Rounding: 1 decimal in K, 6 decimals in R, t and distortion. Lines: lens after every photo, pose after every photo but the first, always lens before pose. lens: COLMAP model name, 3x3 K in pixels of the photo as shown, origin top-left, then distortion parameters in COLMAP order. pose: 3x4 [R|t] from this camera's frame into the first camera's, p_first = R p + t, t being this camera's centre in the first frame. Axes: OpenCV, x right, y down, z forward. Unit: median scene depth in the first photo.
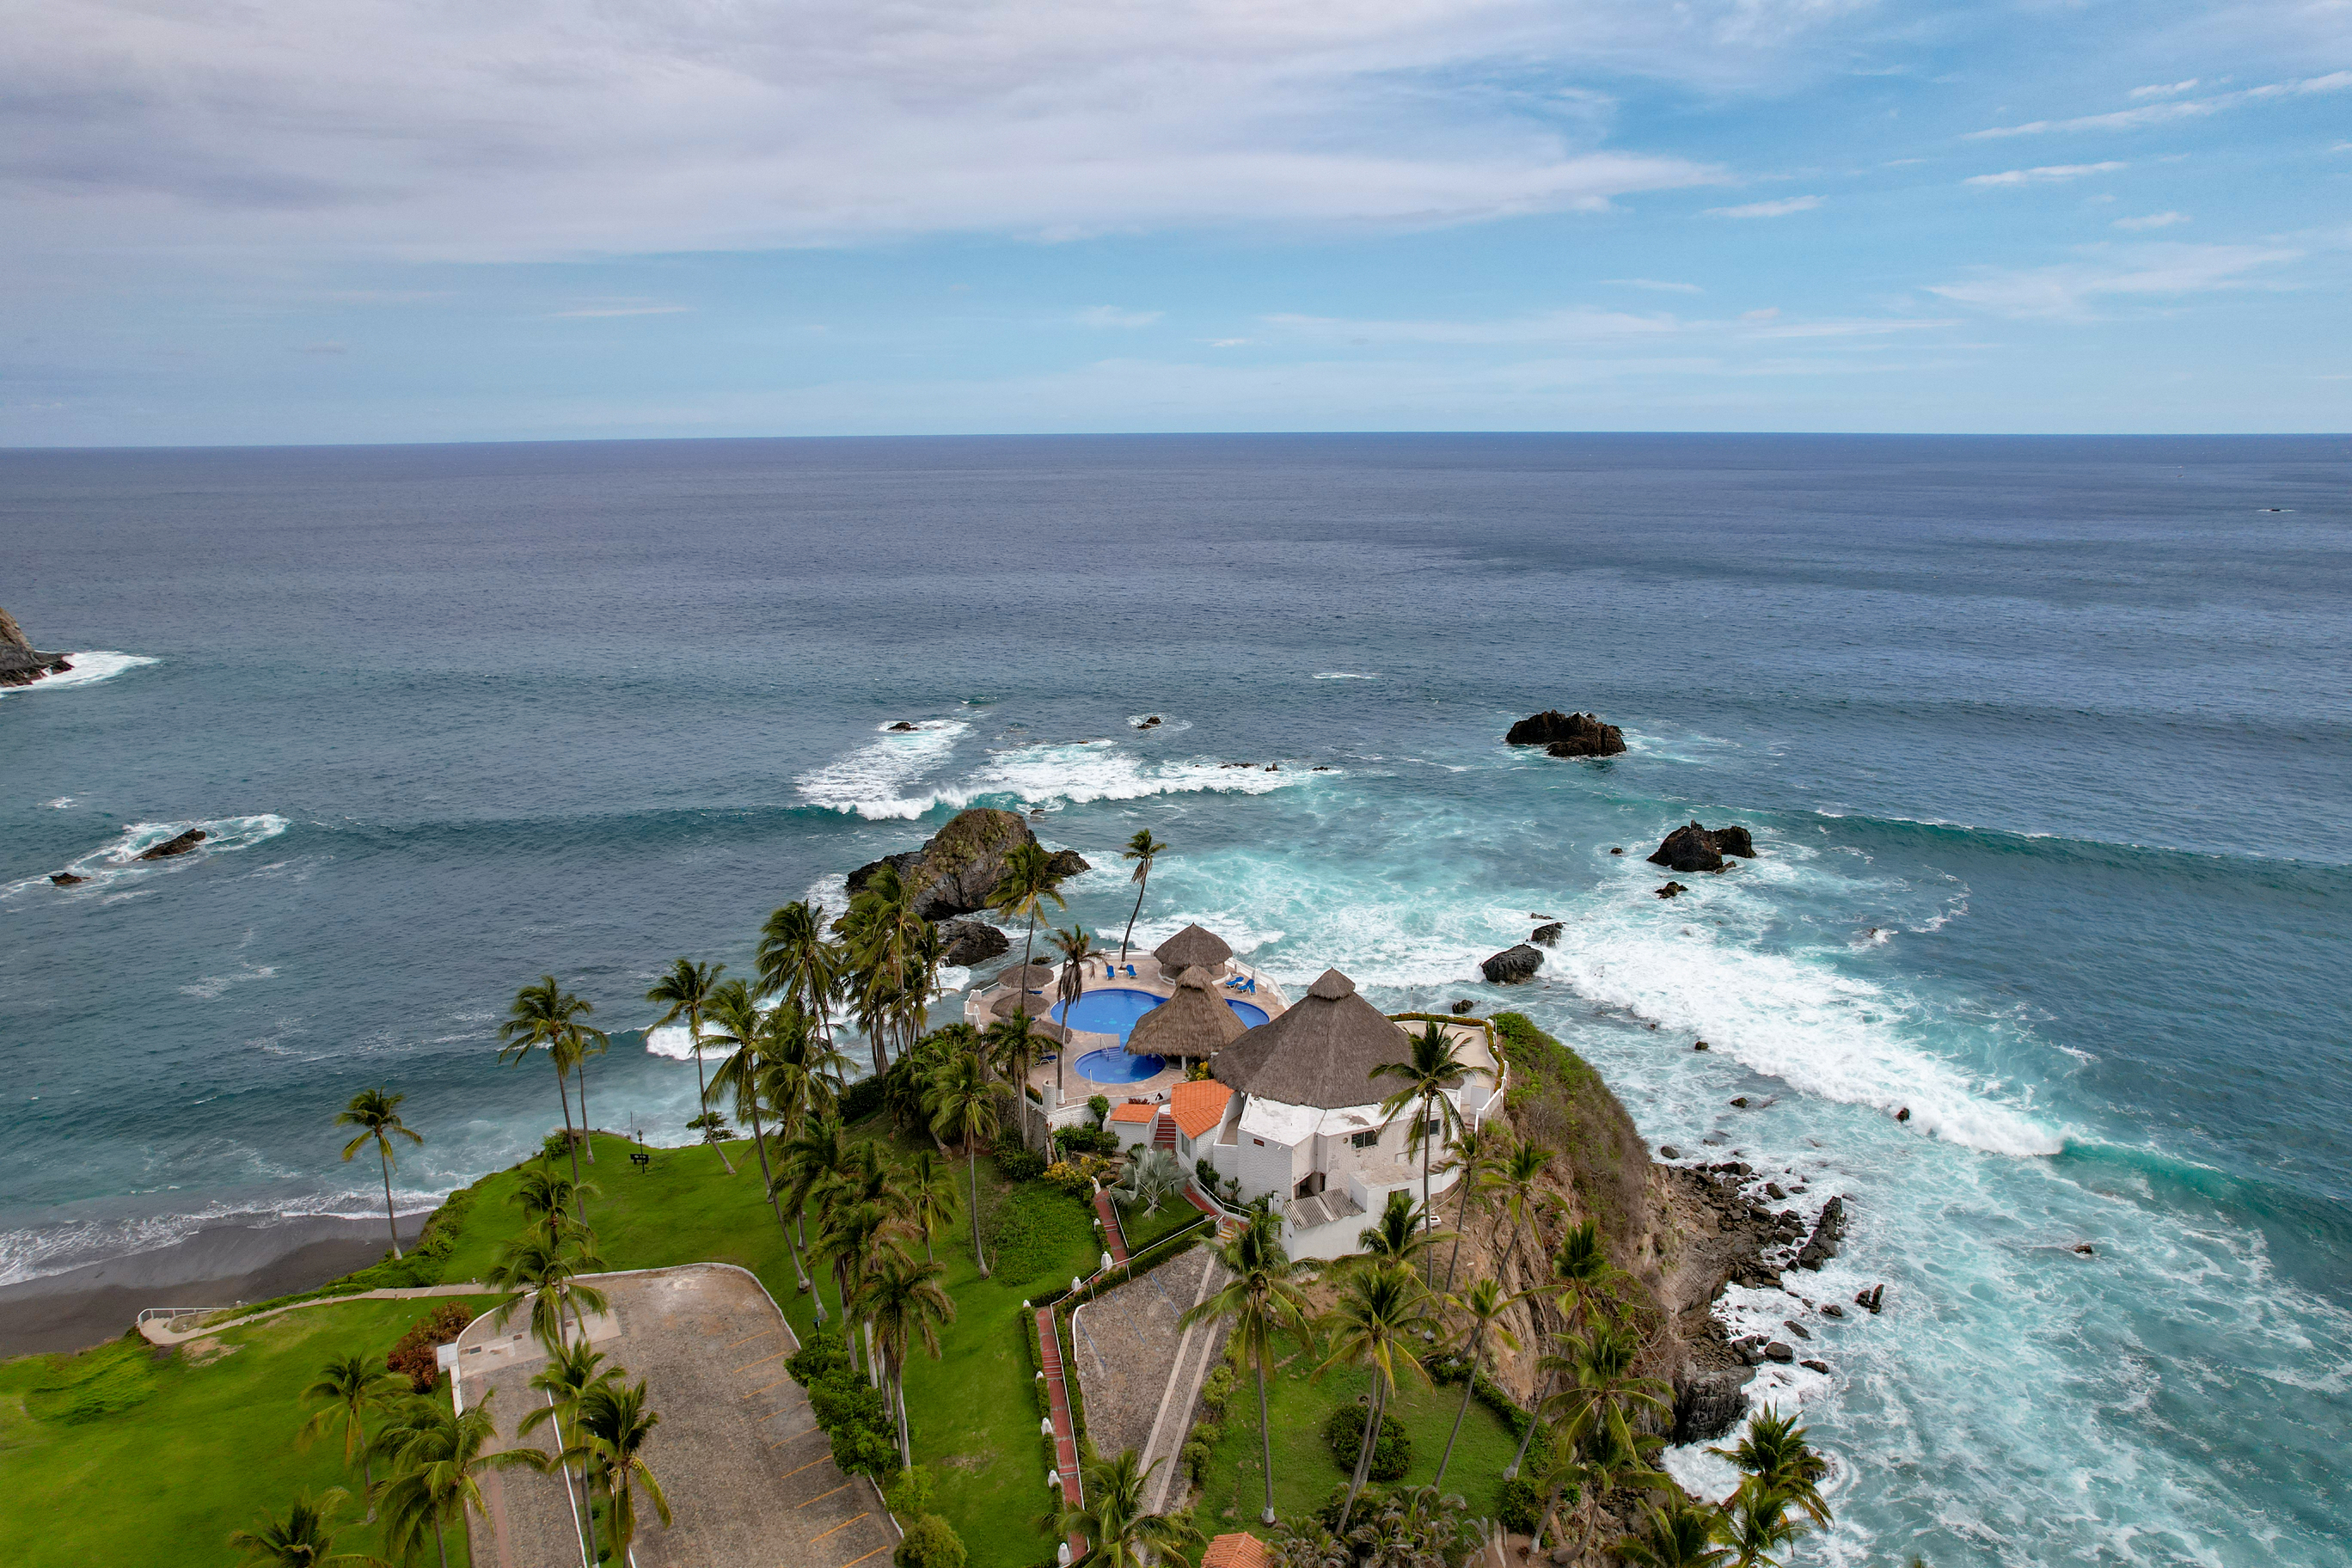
lens RADIAL K [[1498.2, 0, 1179.8], [0, 1498.2, 802.6], [0, 0, 1]] dist [-0.077482, 0.065460]
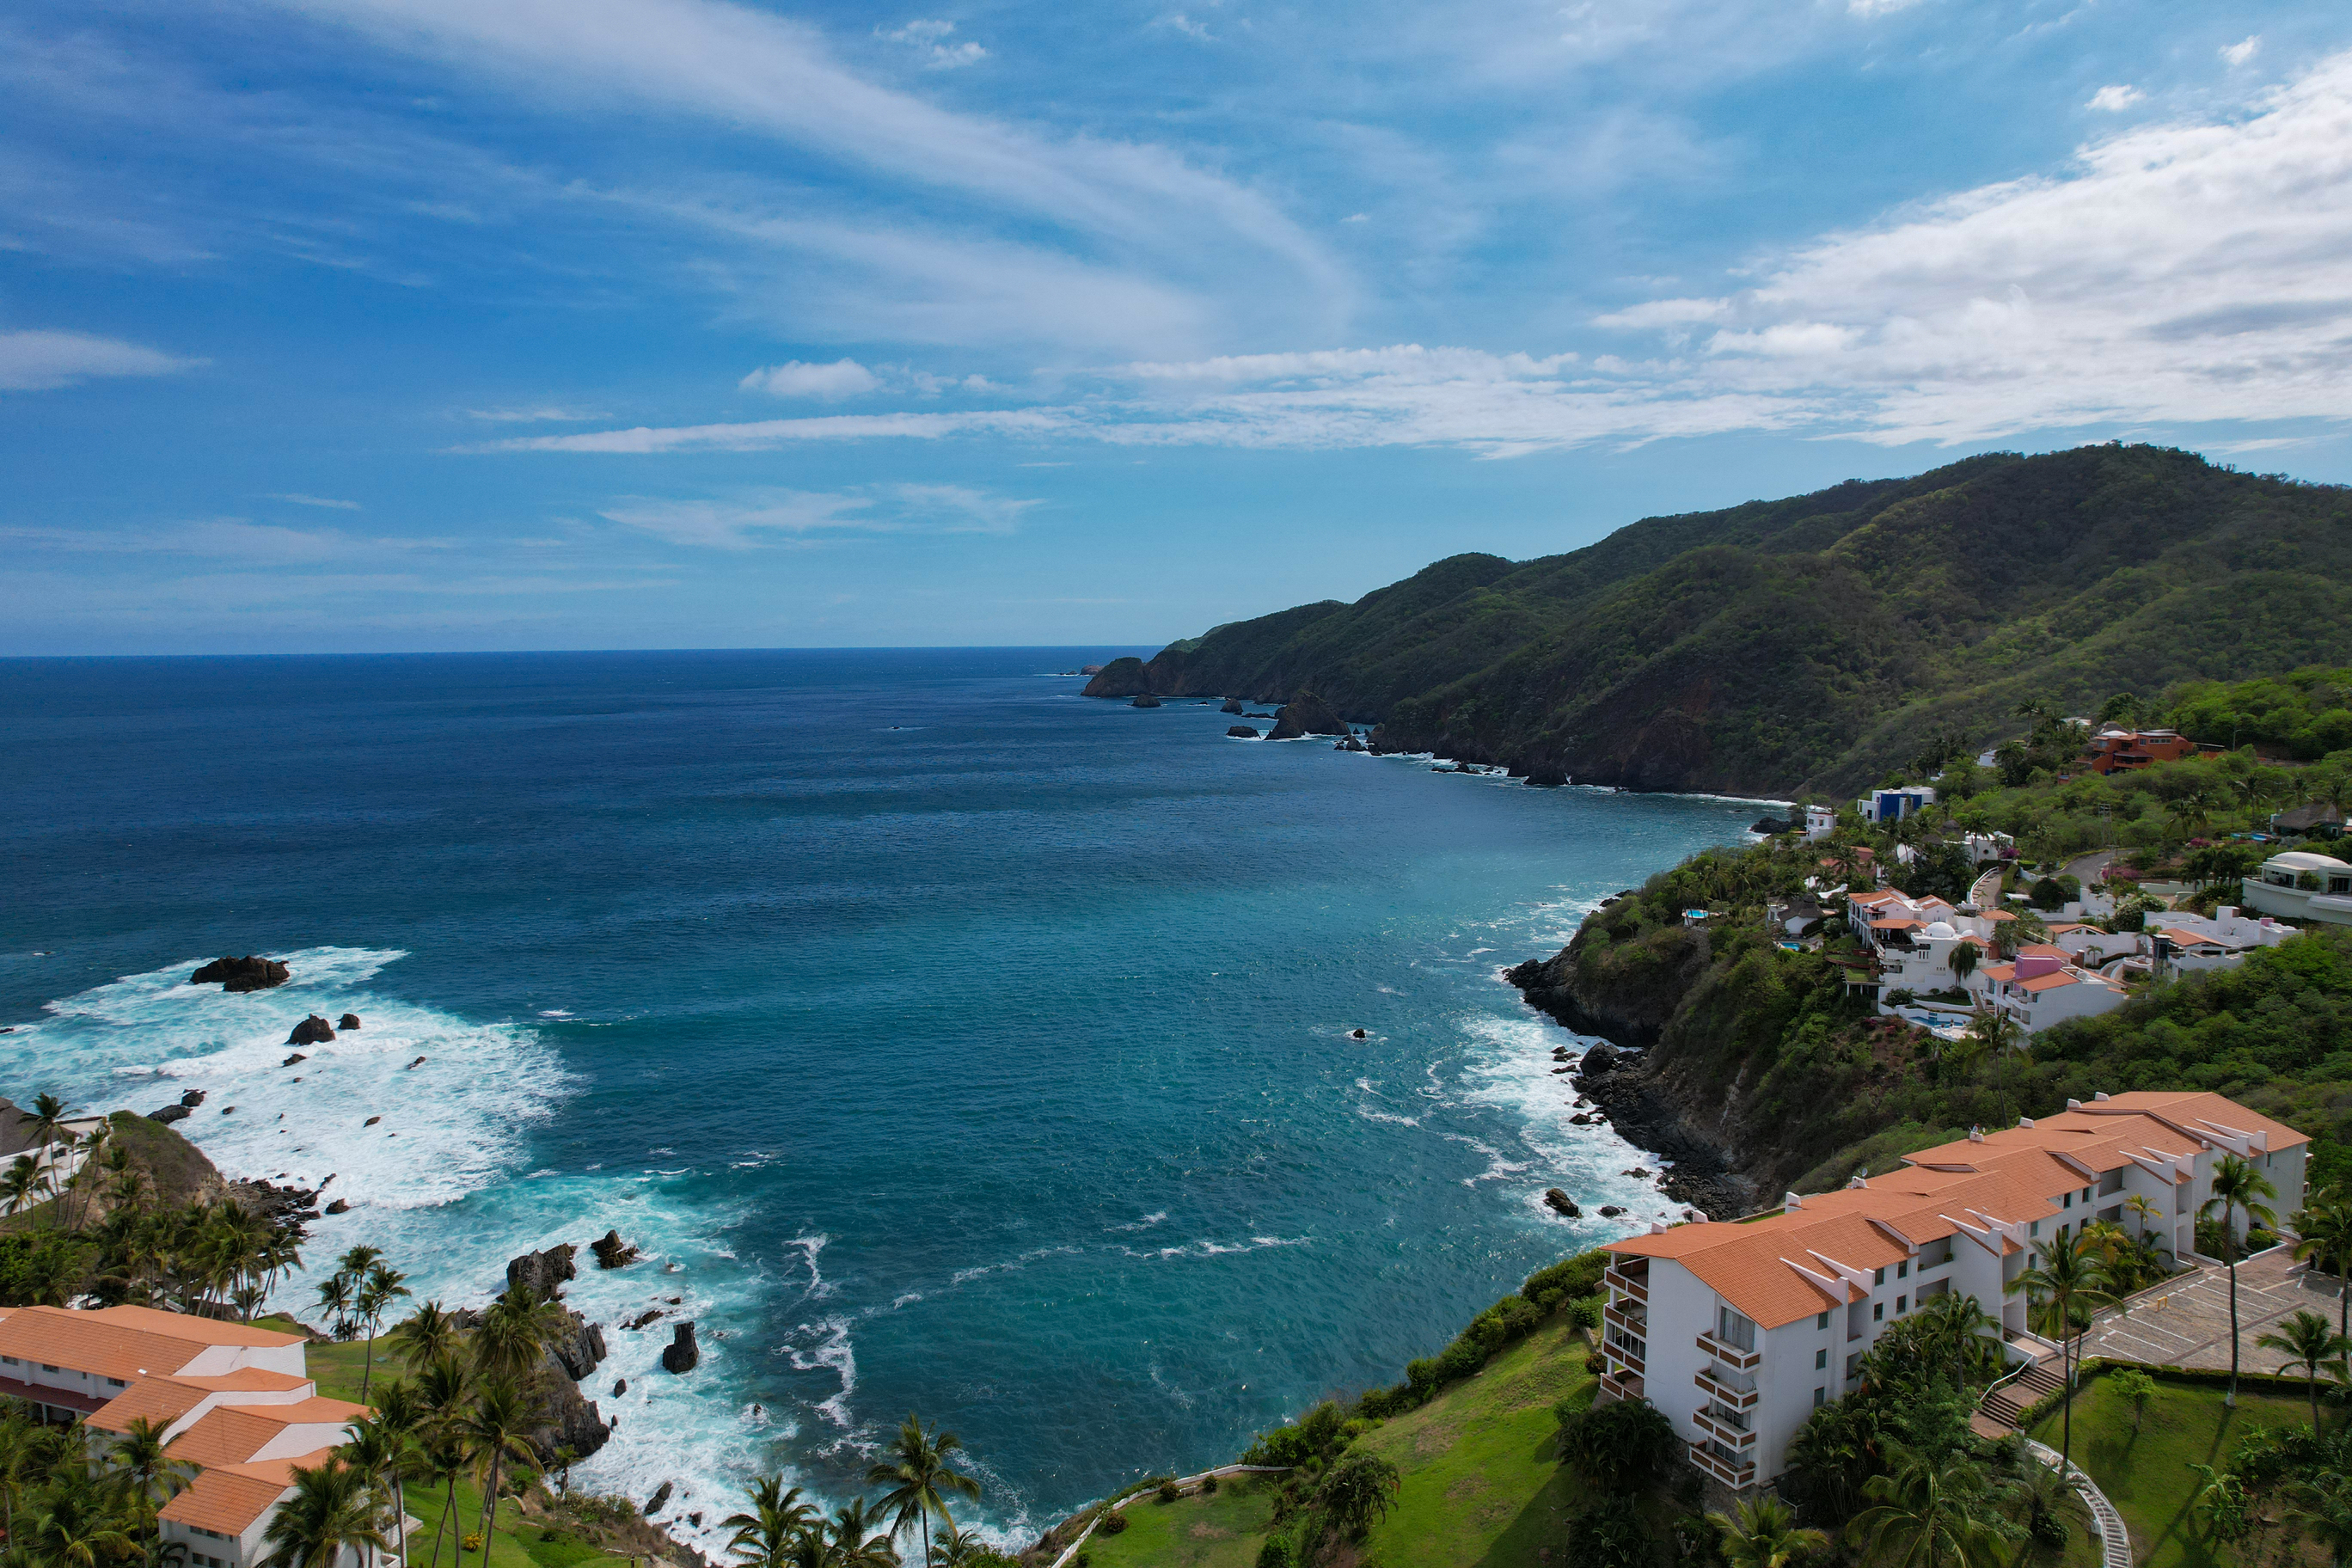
lens RADIAL K [[1498.2, 0, 1179.8], [0, 1498.2, 802.6], [0, 0, 1]] dist [-0.077482, 0.065460]
pose [[0.718127, -0.067324, 0.692648, -0.039658], [0.165313, 0.983323, -0.075816, 0.052122], [-0.675992, 0.168950, 0.717280, -0.634846]]
